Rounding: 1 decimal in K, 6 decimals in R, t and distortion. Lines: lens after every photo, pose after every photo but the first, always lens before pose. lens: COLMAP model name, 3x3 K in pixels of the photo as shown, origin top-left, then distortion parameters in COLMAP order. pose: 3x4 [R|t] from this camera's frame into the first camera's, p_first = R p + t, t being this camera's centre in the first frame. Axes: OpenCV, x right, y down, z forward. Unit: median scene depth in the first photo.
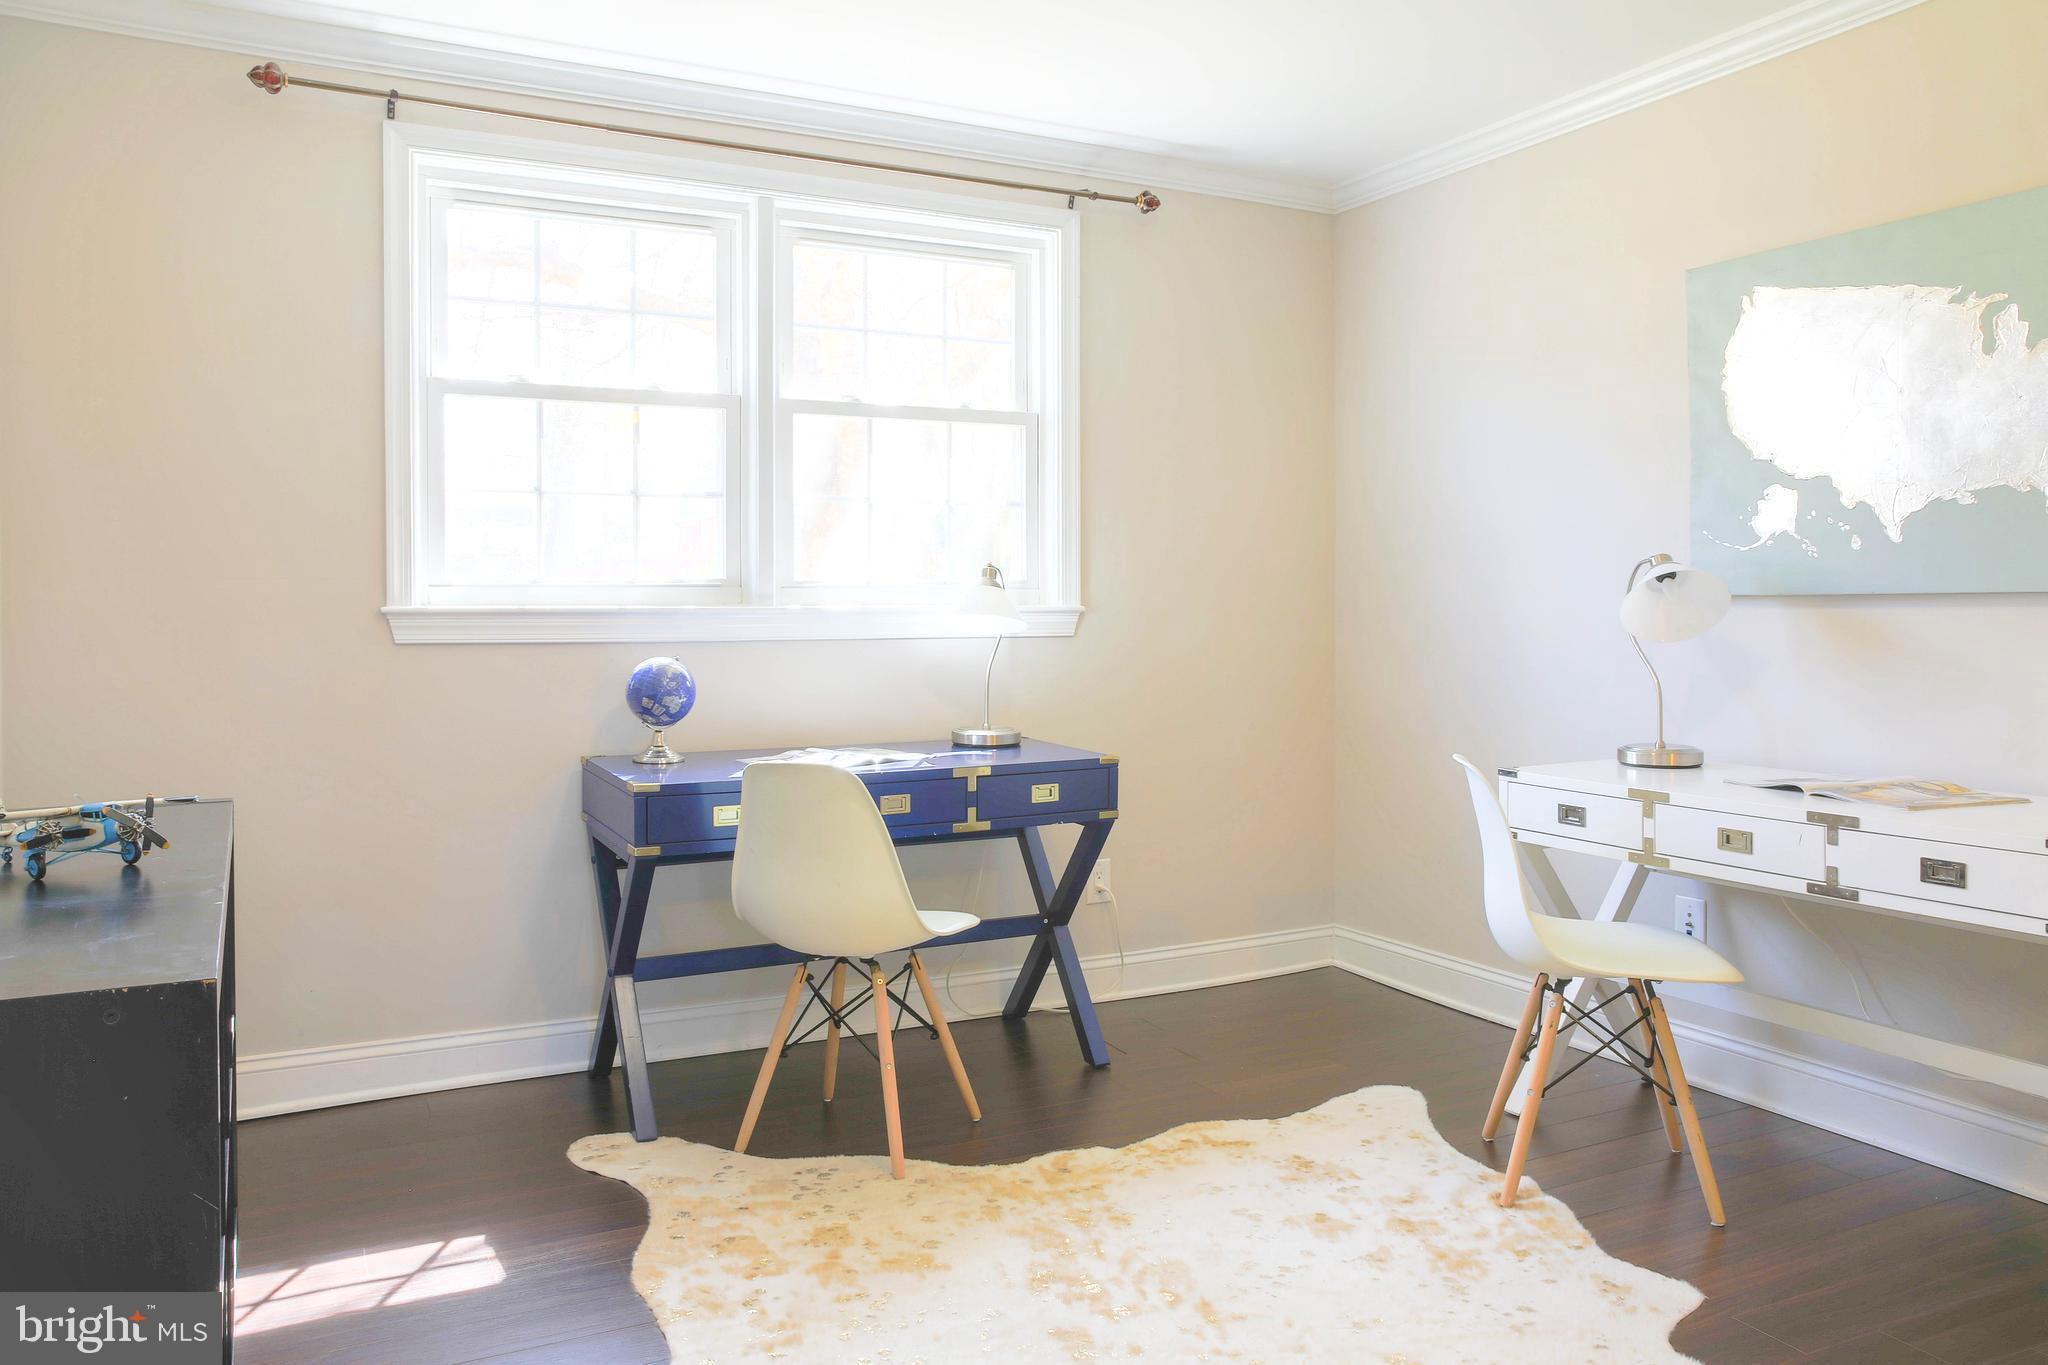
lens RADIAL K [[1489.0, 0, 1017.7], [0, 1489.0, 674.0], [0, 0, 1]] dist [-0.061288, 0.098189]
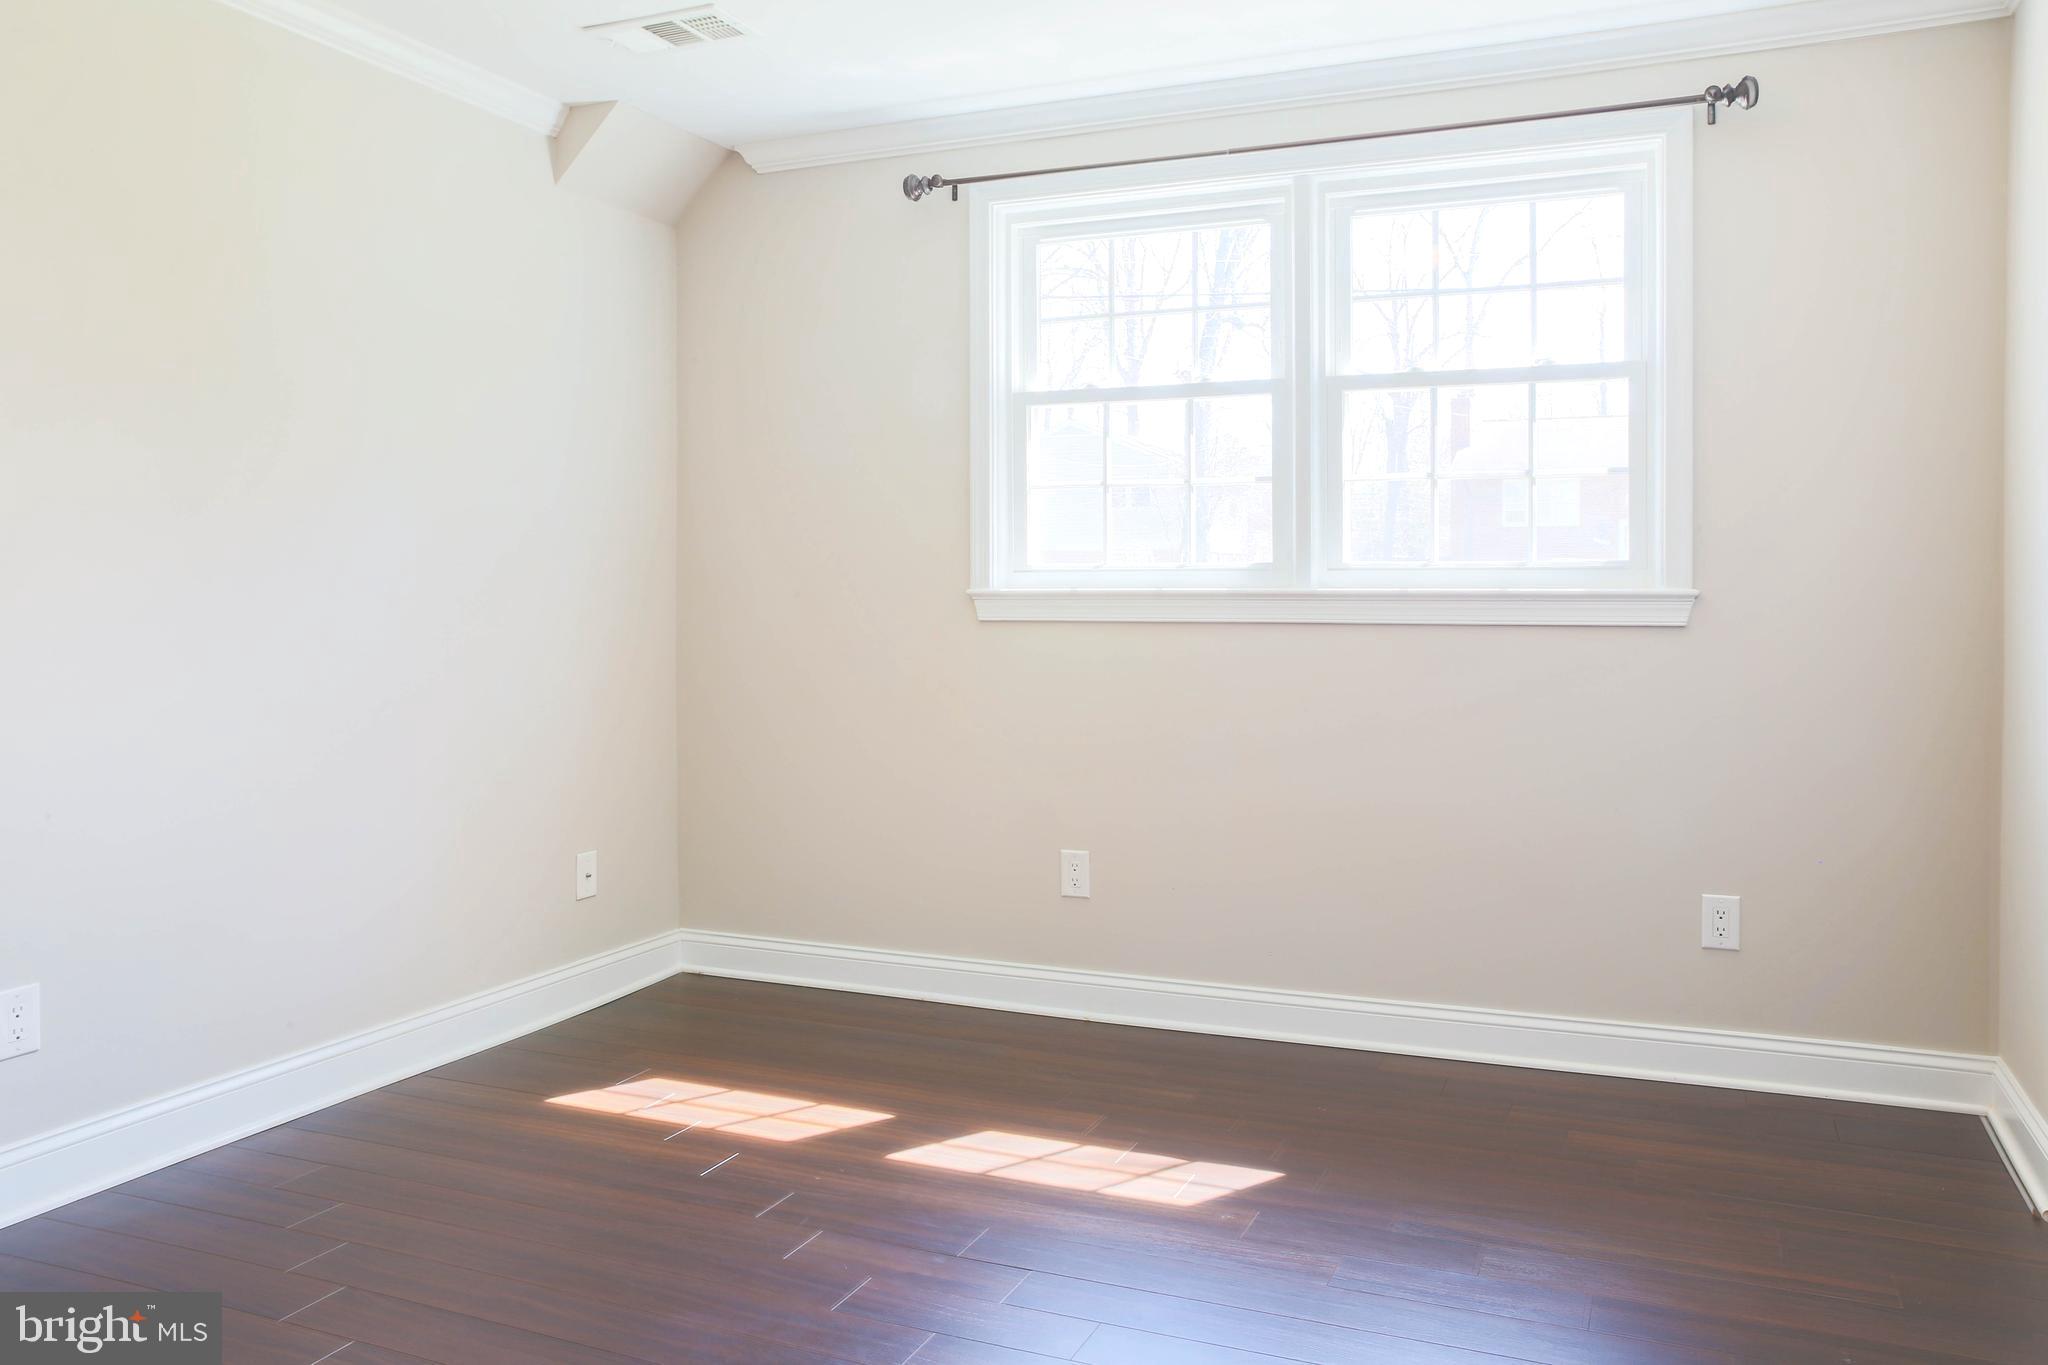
lens RADIAL K [[1483.8, 0, 1041.2], [0, 1483.8, 640.2], [0, 0, 1]] dist [-0.083141, 0.101892]
pose [[0.655224, 0.027667, -0.754928, 0.457219], [-0.036118, 0.999334, 0.005277, -0.011531], [0.754571, 0.023809, 0.655787, 0.230858]]
